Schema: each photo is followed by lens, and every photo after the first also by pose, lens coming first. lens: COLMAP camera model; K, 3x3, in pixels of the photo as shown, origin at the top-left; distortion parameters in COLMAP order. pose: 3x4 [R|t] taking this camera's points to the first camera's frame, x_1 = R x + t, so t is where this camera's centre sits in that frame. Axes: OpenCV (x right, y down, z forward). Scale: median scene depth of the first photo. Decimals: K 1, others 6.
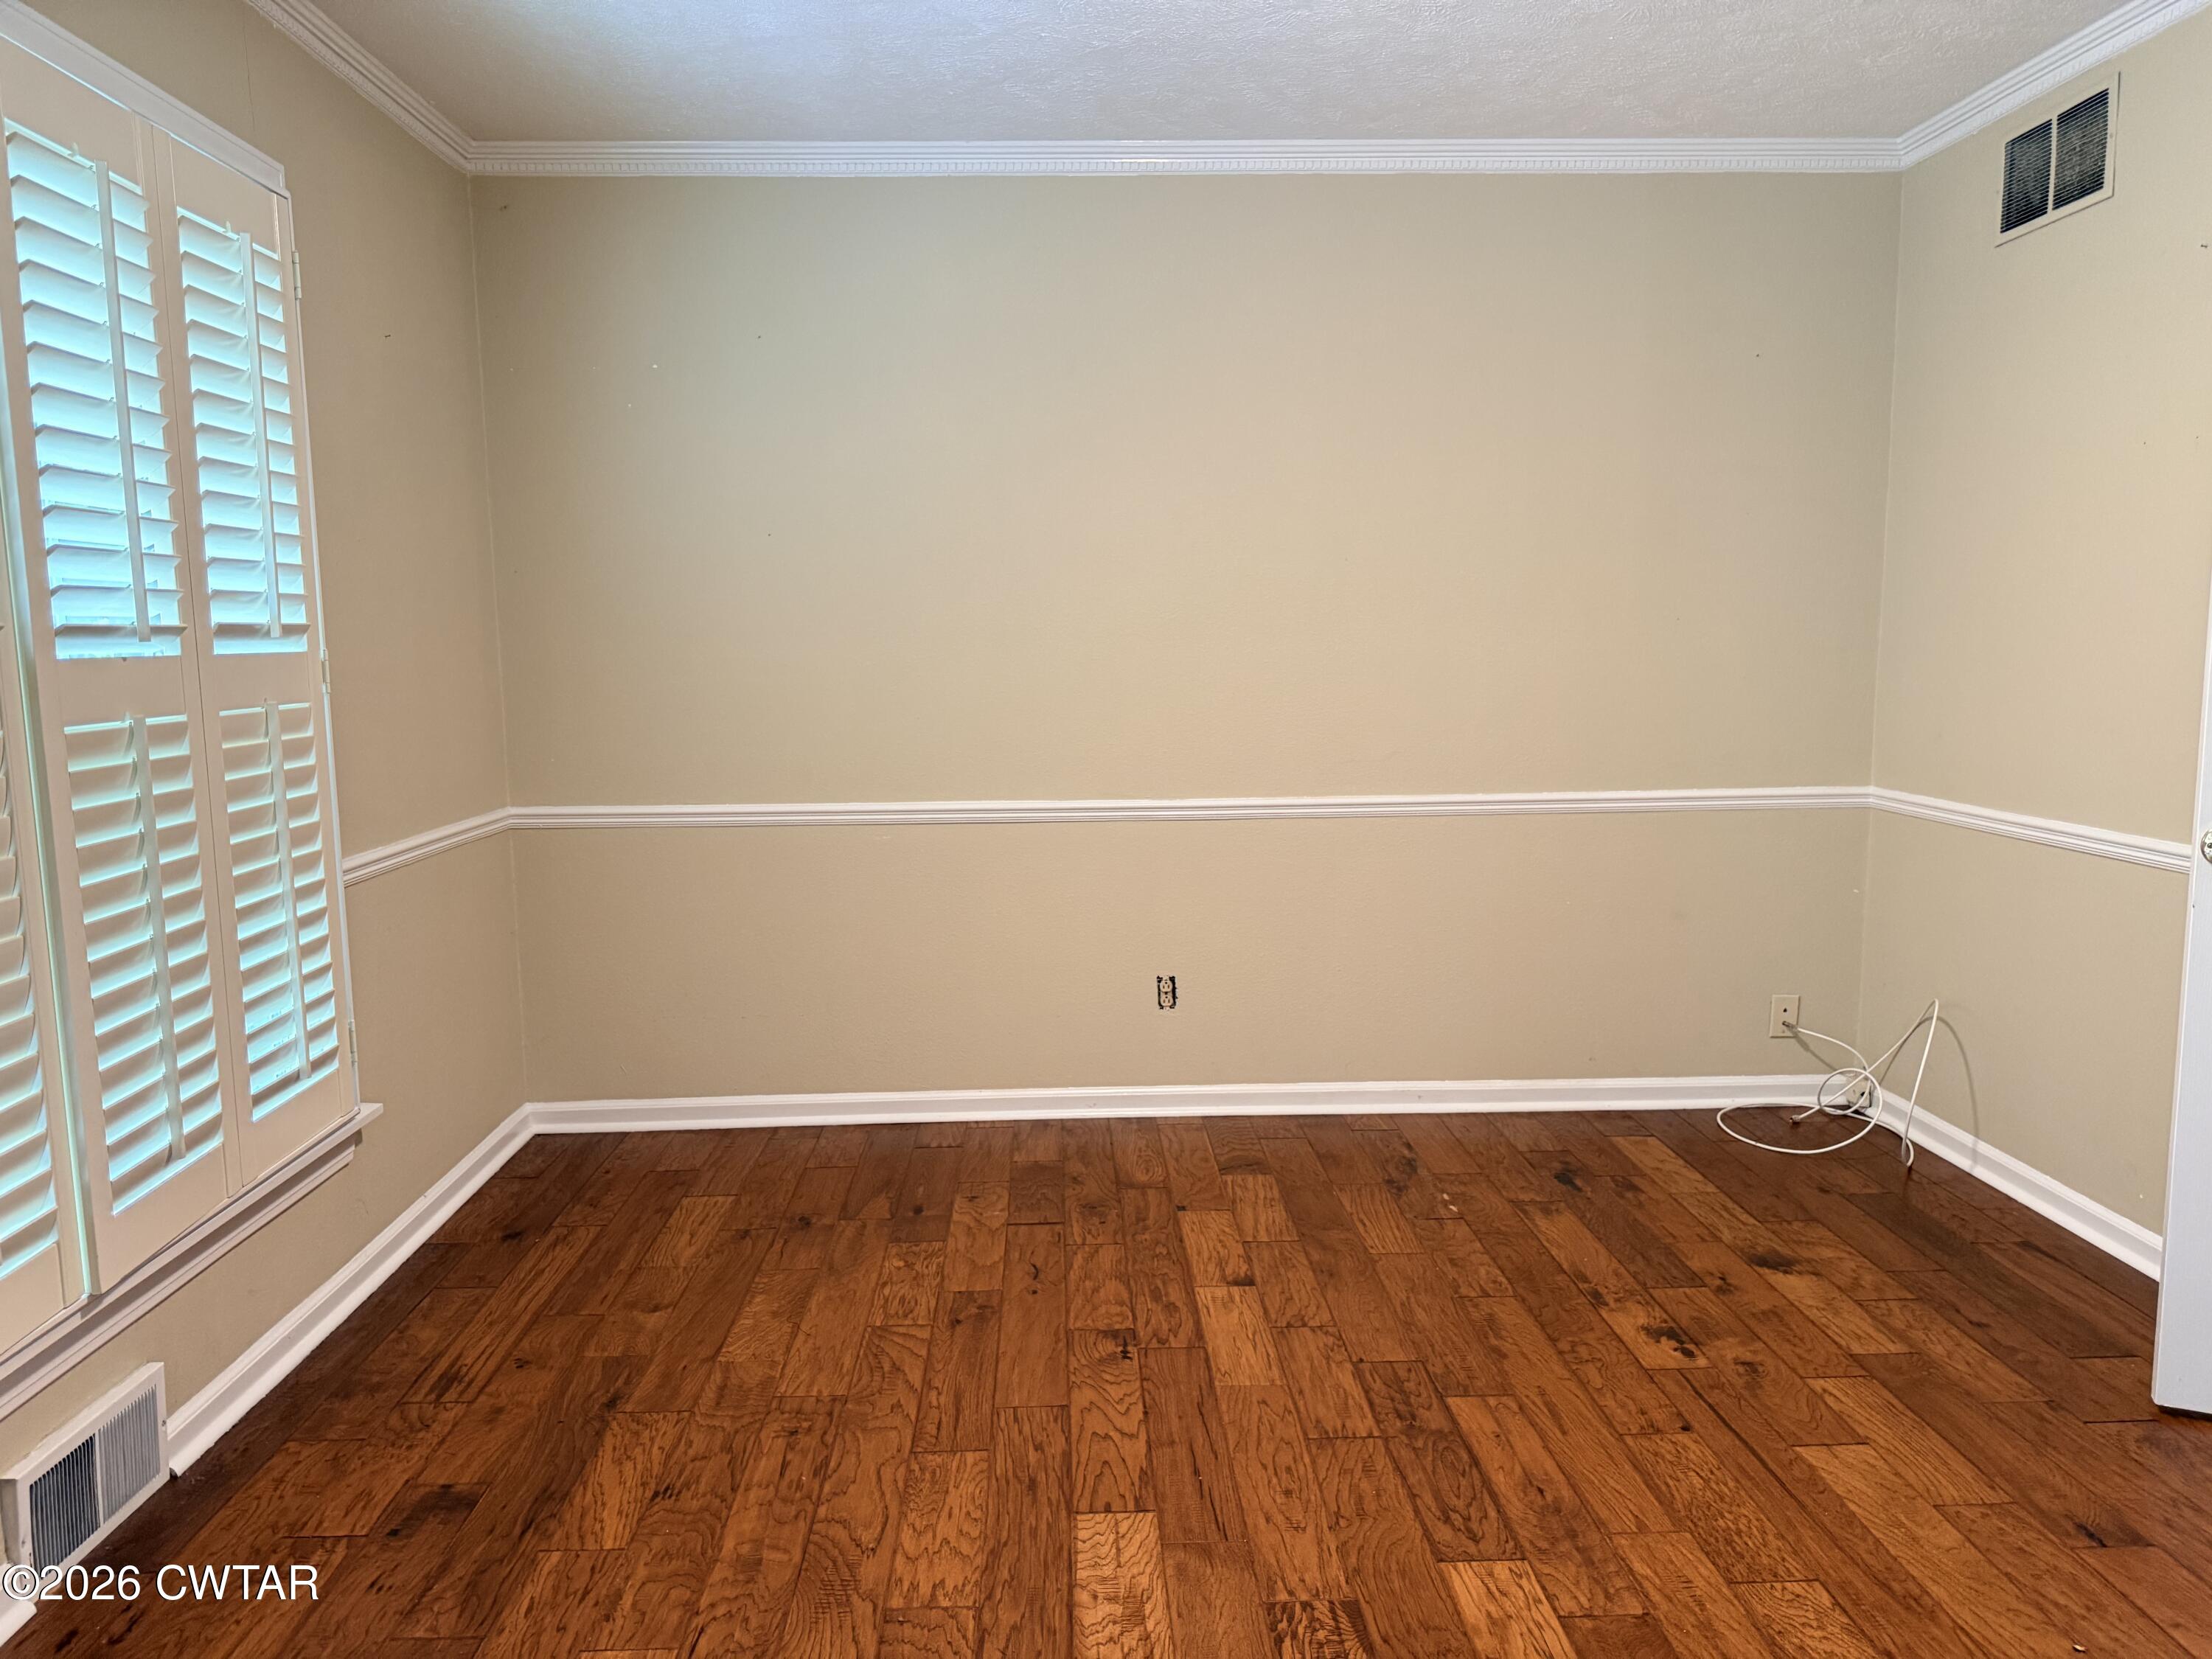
lens RADIAL K [[1568.5, 0, 1103.5], [0, 1568.5, 822.5], [0, 0, 1]] dist [0.108271, -0.152223]
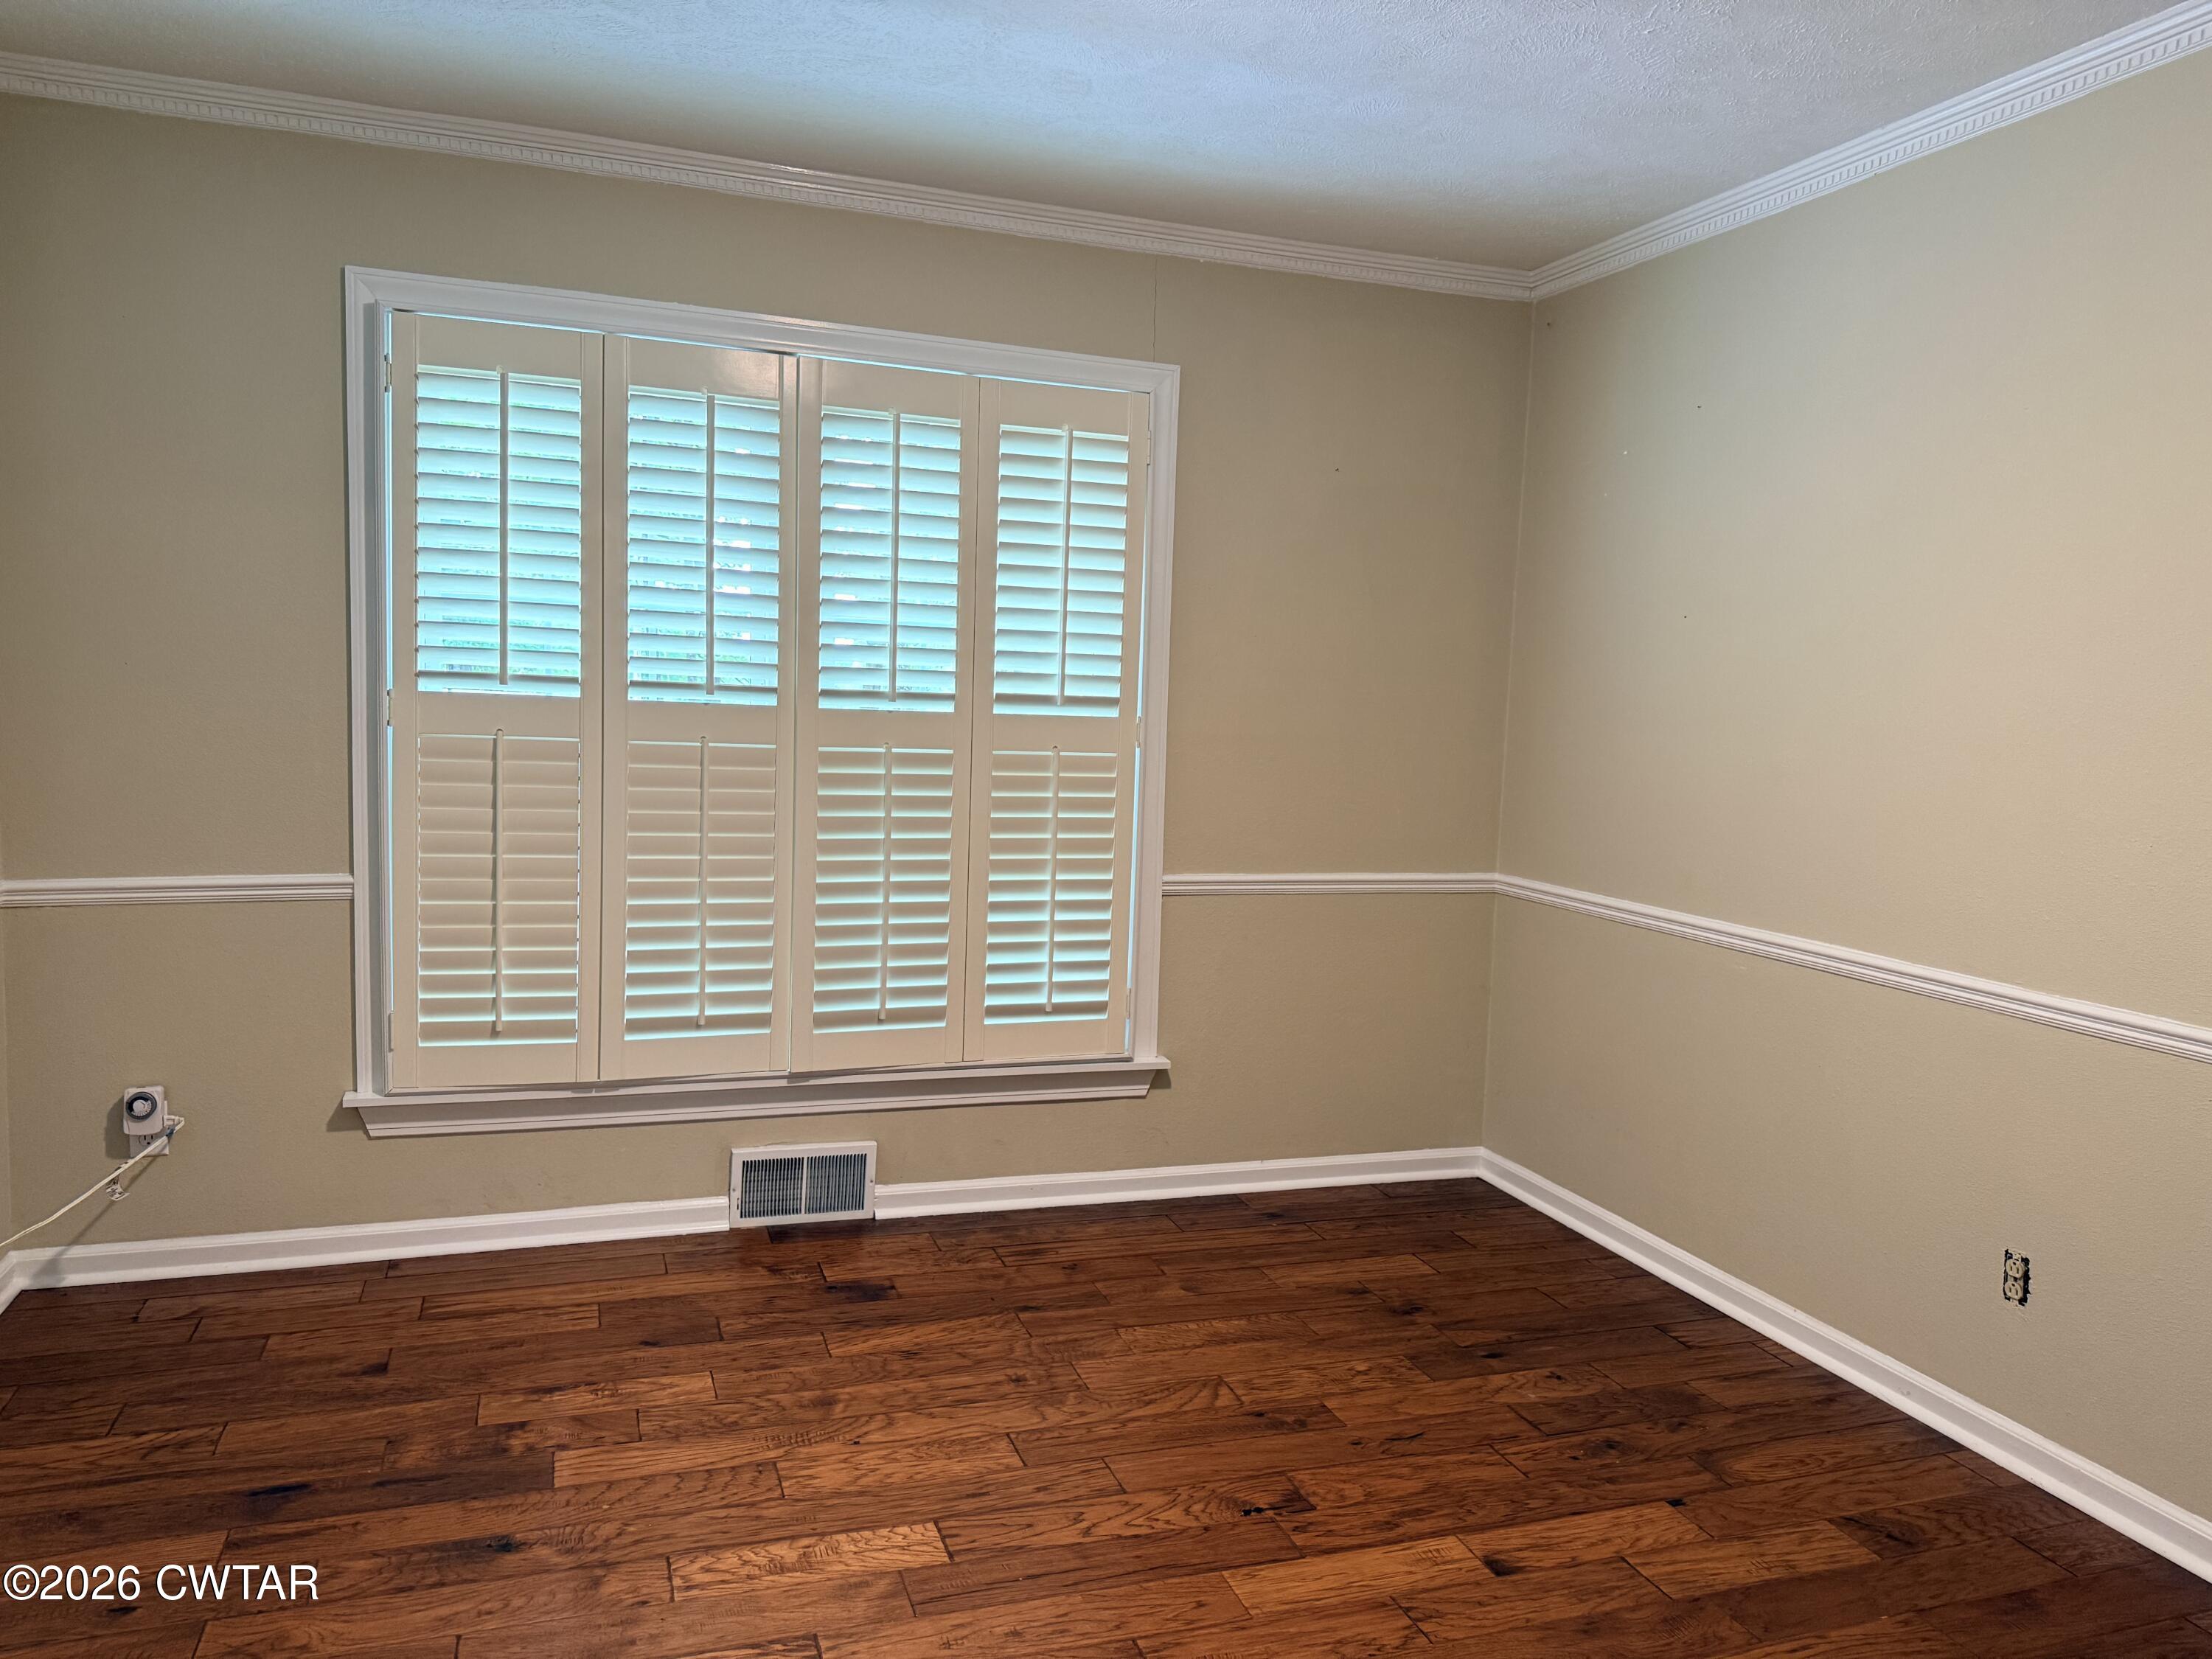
lens RADIAL K [[1568.5, 0, 1103.5], [0, 1568.5, 822.5], [0, 0, 1]] dist [0.108271, -0.152223]
pose [[0.297171, 0.107530, -0.948750, 0.768568], [-0.152831, 0.986184, 0.063903, -0.096582], [0.942514, 0.126008, 0.309499, 0.545686]]
